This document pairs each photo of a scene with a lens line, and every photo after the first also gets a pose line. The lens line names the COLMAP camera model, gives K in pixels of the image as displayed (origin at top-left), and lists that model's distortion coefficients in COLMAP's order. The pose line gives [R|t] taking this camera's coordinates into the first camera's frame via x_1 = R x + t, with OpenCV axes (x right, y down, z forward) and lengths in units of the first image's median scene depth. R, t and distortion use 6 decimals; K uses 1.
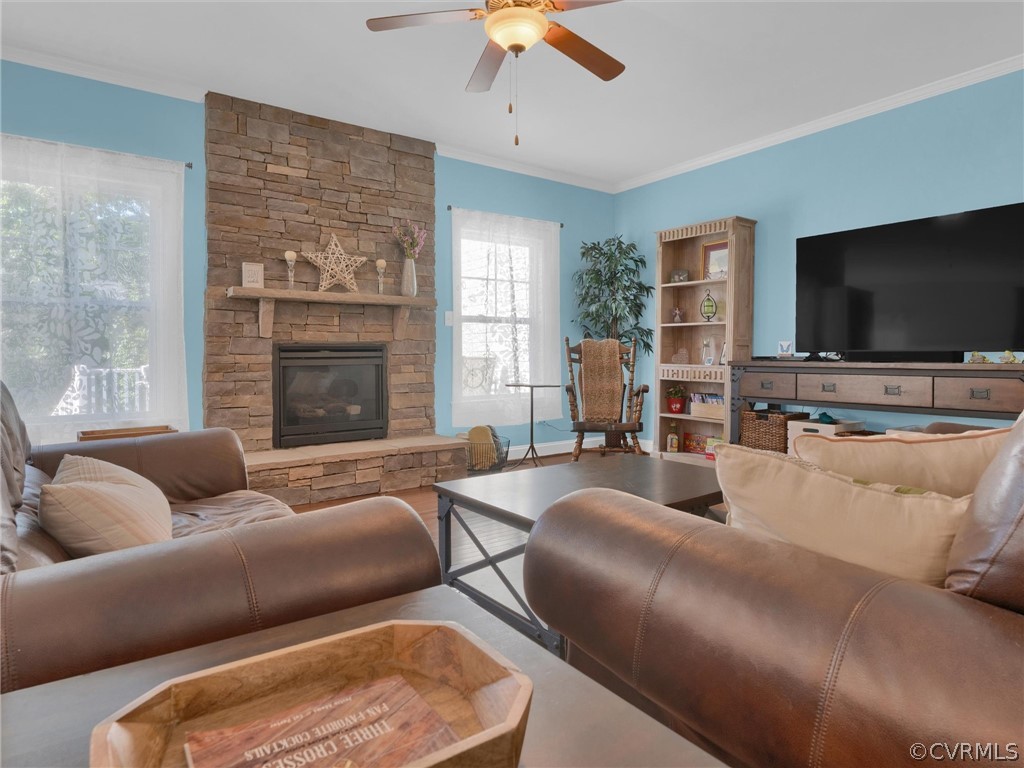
lens RADIAL K [[598.6, 0, 515.6], [0, 598.6, 366.5], [0, 0, 1]] dist [-0.017082, 0.001955]
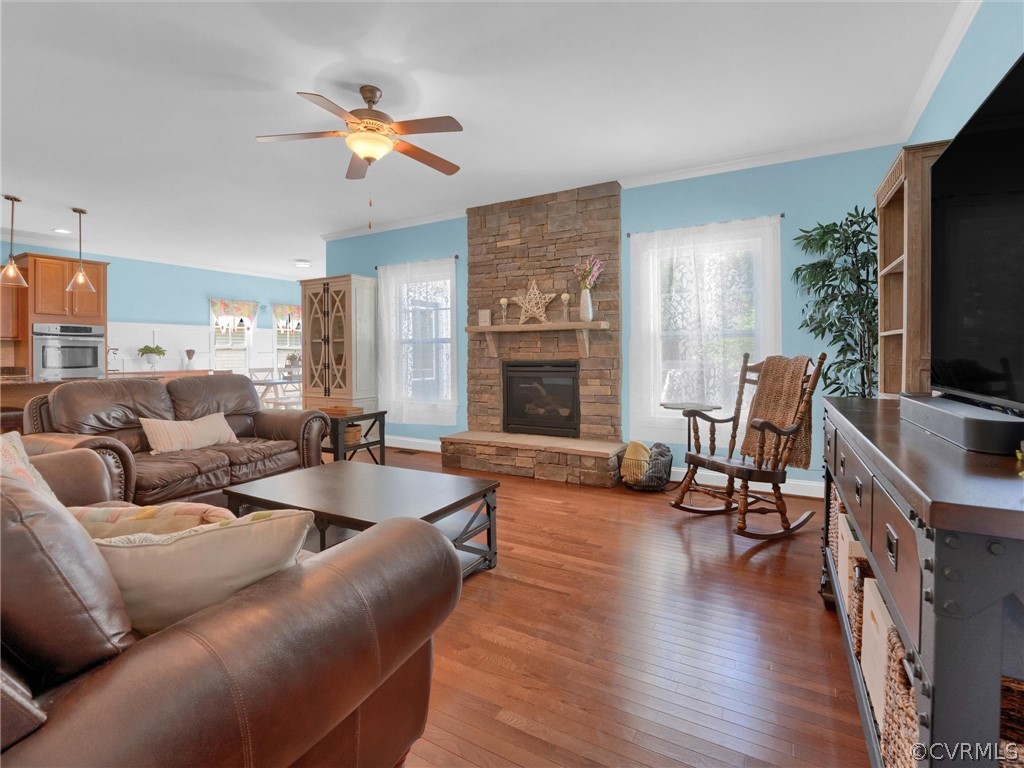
lens RADIAL K [[496.8, 0, 502.2], [0, 496.8, 357.6], [0, 0, 1]] dist [-0.023875, 0.001391]
pose [[0.390160, 0.006182, -0.920726, 0.673005], [-0.013959, 0.999902, 0.000799, -0.044224], [0.920641, 0.012540, 0.390209, 0.474040]]
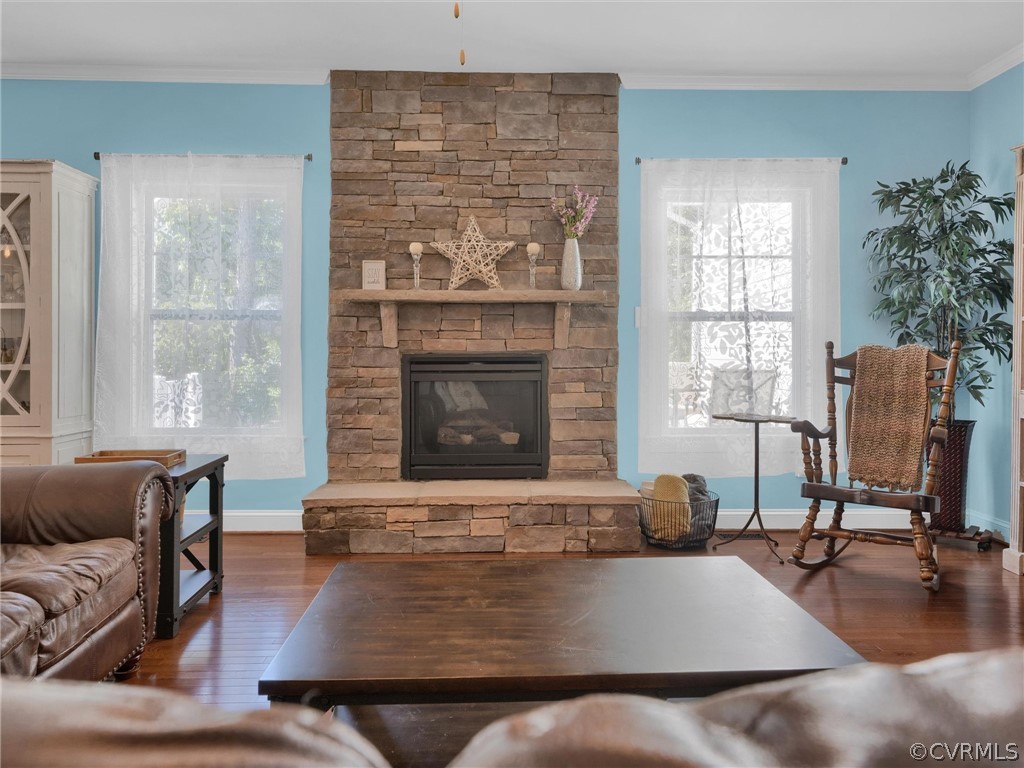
lens RADIAL K [[757.7, 0, 514.0], [0, 757.7, 354.1], [0, 0, 1]] dist [0.021065, 0.000813]
pose [[0.822683, 0.004436, -0.568482, 0.301000], [-0.014740, 0.999800, -0.013528, -0.024333], [0.568309, 0.019509, 0.822584, 0.195782]]
